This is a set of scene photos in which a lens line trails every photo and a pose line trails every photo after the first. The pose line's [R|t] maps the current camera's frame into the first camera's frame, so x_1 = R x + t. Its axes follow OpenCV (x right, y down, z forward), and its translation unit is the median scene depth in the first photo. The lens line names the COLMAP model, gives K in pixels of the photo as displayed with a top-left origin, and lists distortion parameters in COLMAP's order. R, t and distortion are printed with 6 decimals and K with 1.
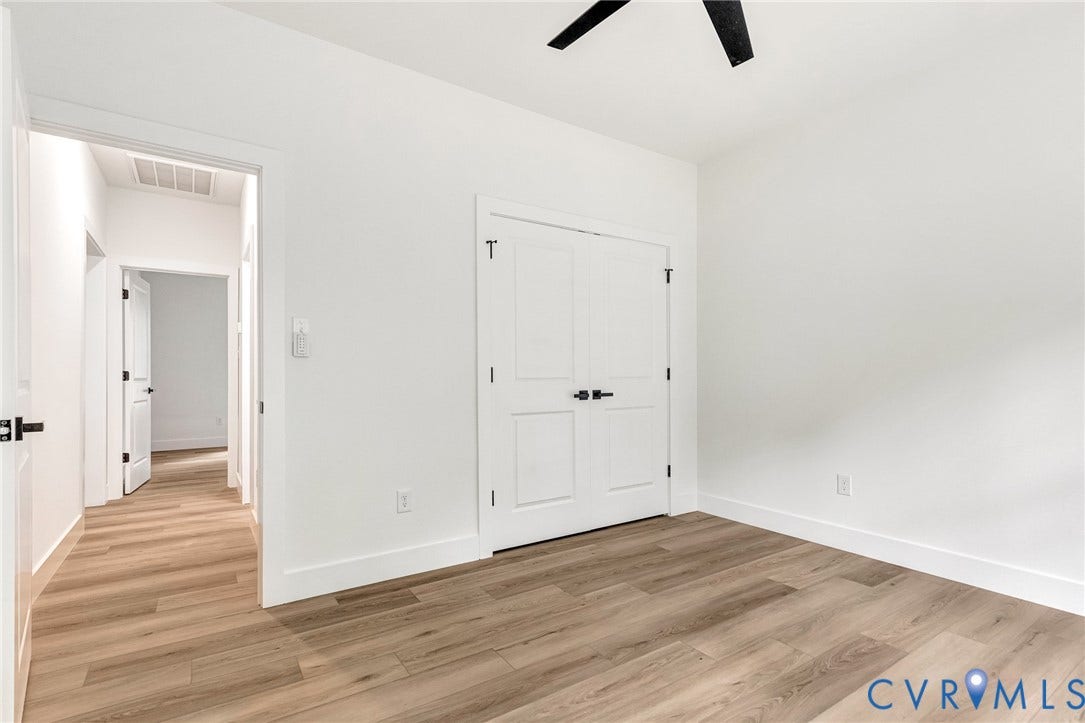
lens RADIAL K [[526.7, 0, 542.9], [0, 526.7, 367.7], [0, 0, 1]] dist [0.019081, -0.002623]
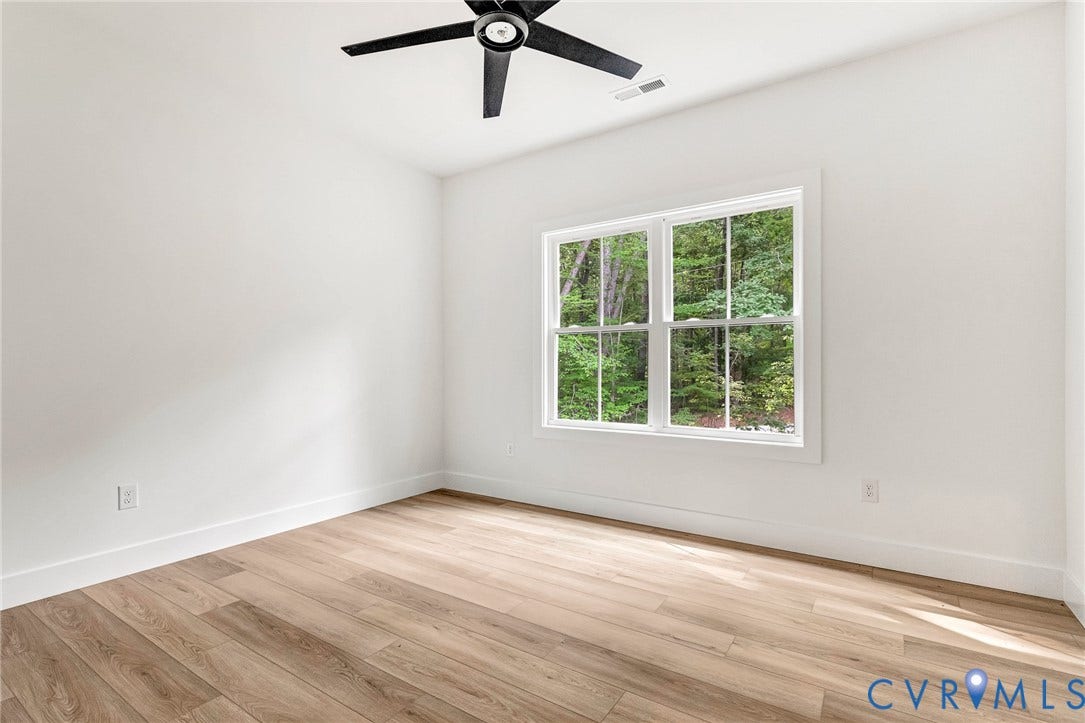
lens RADIAL K [[526.7, 0, 539.8], [0, 526.7, 363.1], [0, 0, 1]] dist [0.019081, -0.002623]
pose [[-0.385787, 0.007208, 0.922560, -0.572733], [-0.007962, 0.999906, -0.011142, 0.014551], [-0.922554, -0.011644, -0.385693, 0.887268]]
